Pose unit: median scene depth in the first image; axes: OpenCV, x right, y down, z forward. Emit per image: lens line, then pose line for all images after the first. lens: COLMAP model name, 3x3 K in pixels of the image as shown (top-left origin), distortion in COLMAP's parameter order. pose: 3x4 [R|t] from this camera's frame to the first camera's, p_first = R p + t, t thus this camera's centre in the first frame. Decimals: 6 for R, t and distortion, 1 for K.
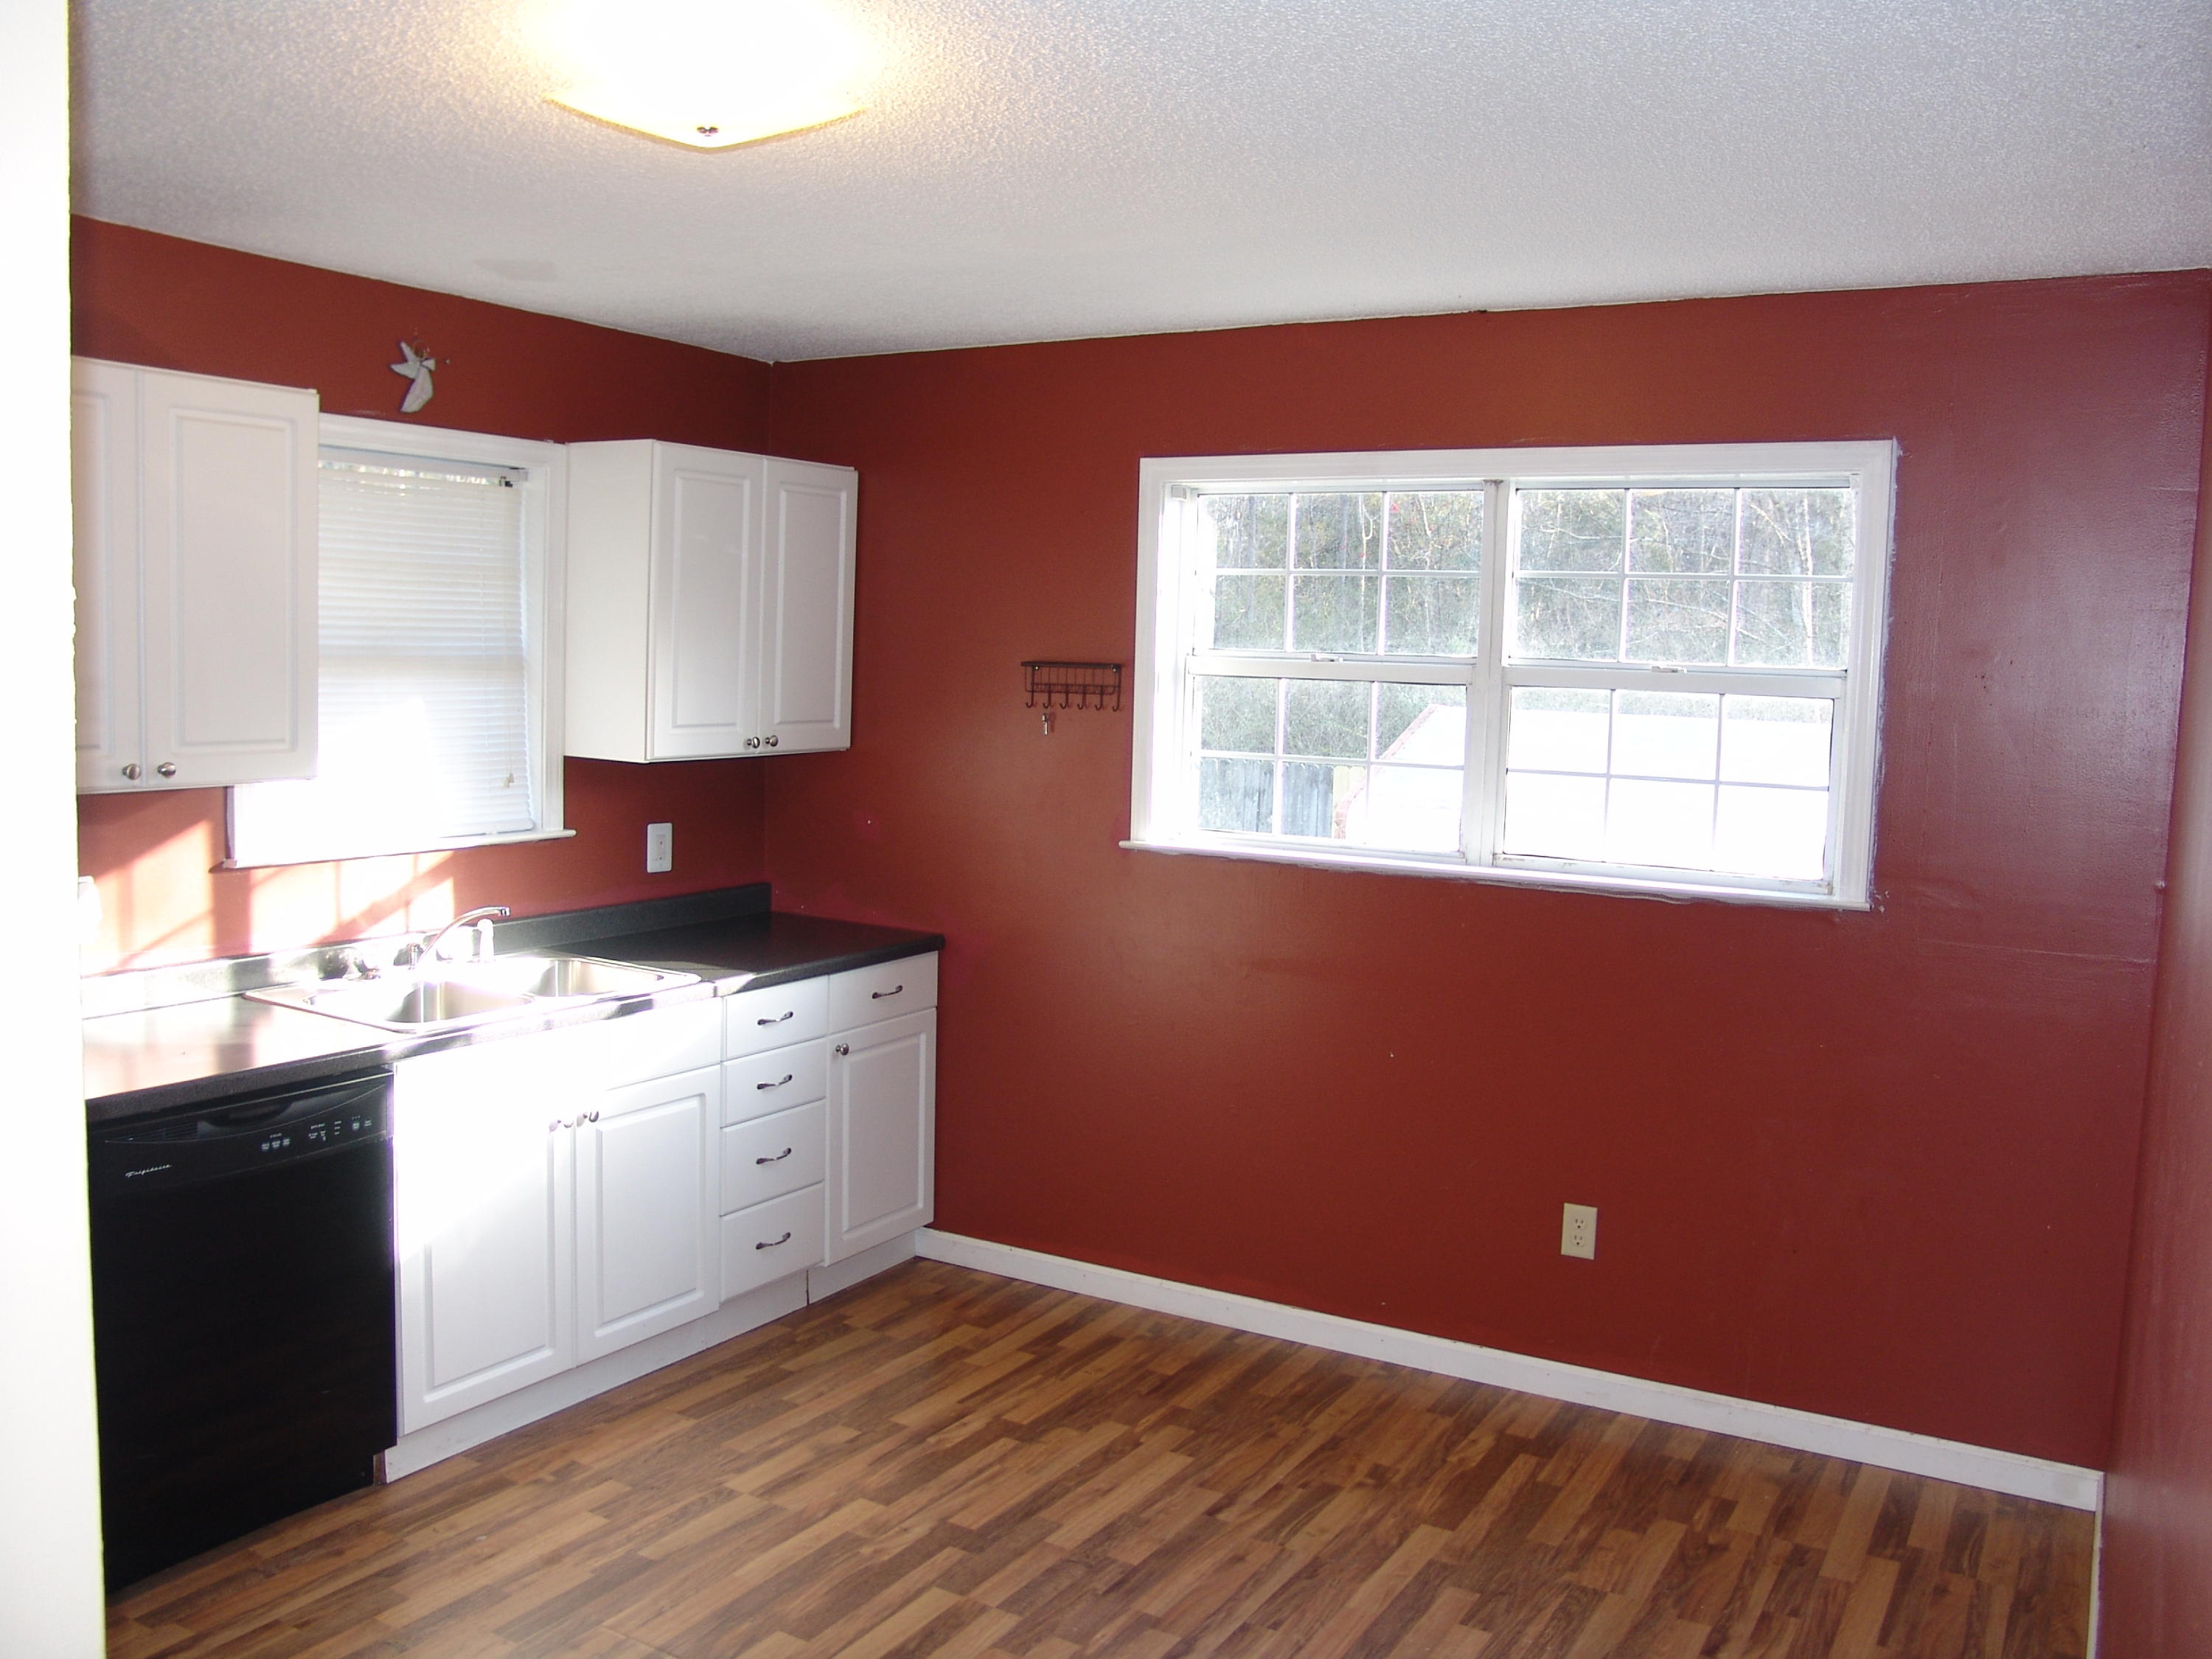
lens RADIAL K [[1846.1, 0, 1106.0], [0, 1846.1, 829.5], [0, 0, 1]] dist [-0.154572, 0.127564]
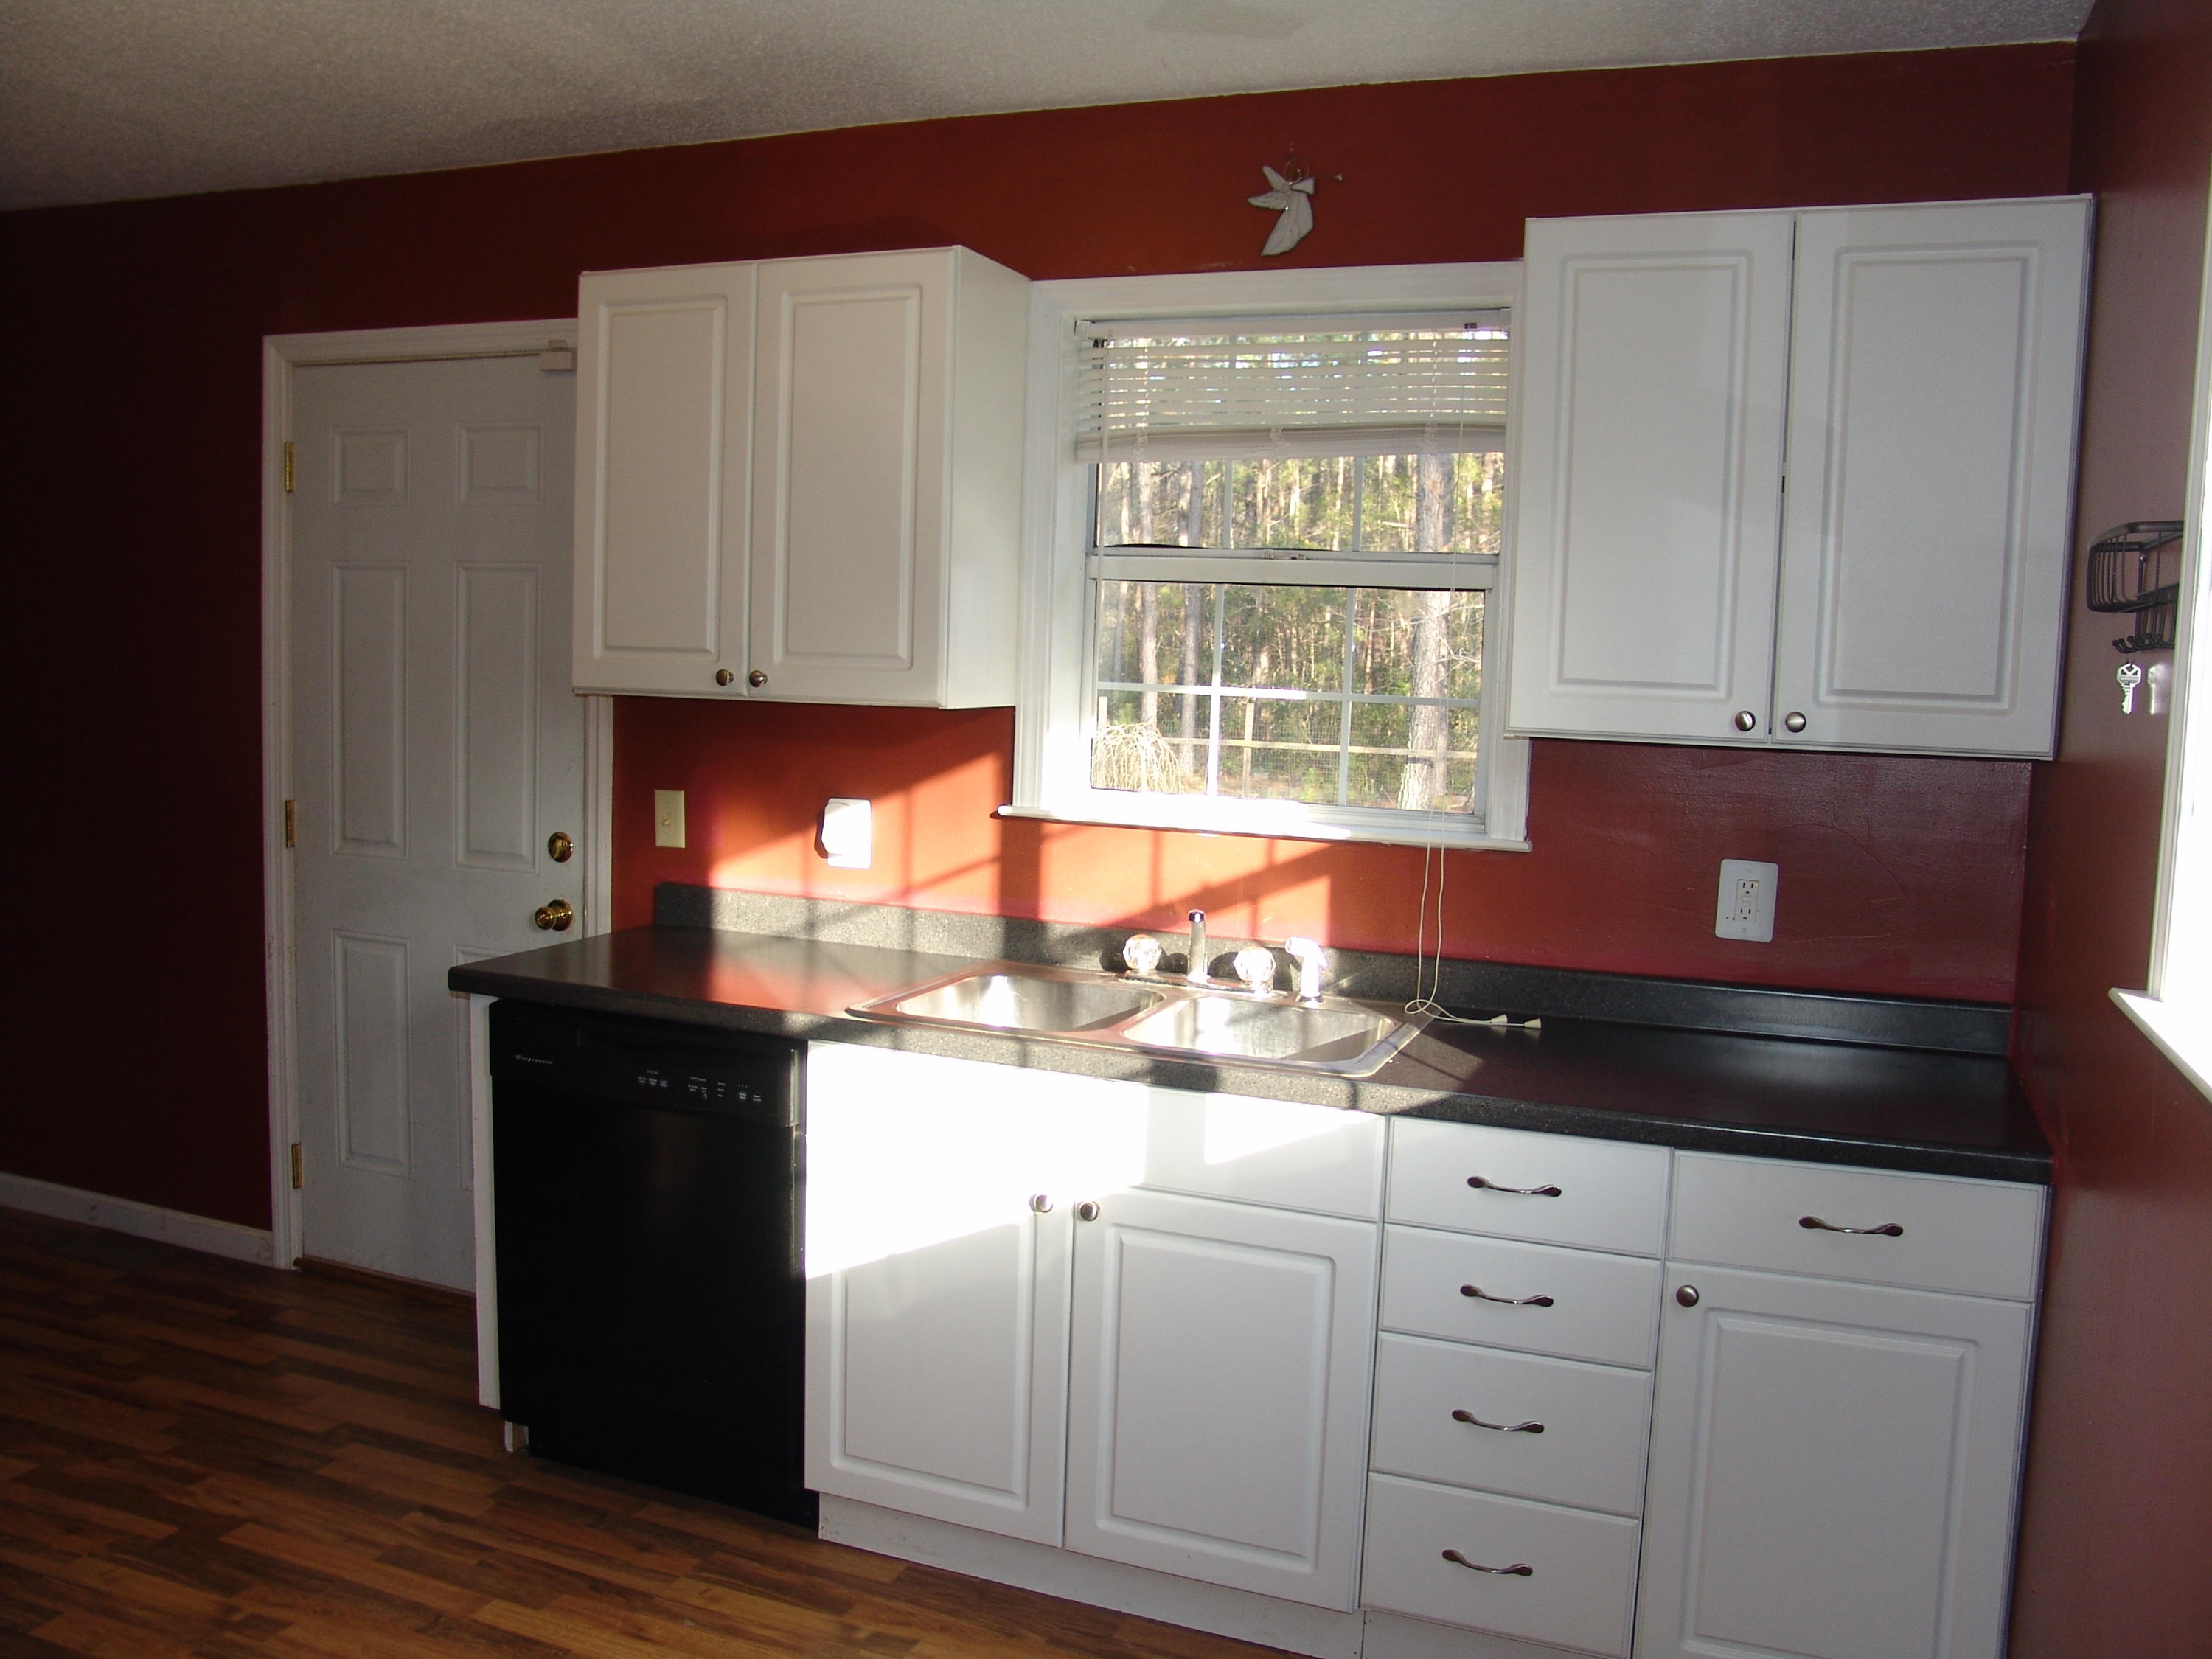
lens RADIAL K [[1846.1, 0, 1106.0], [0, 1846.1, 829.5], [0, 0, 1]] dist [-0.154572, 0.127564]
pose [[0.157143, 0.070880, -0.985029, 0.390225], [-0.123351, 0.991019, 0.051633, -0.022918], [0.979842, 0.113391, 0.164475, 0.862021]]
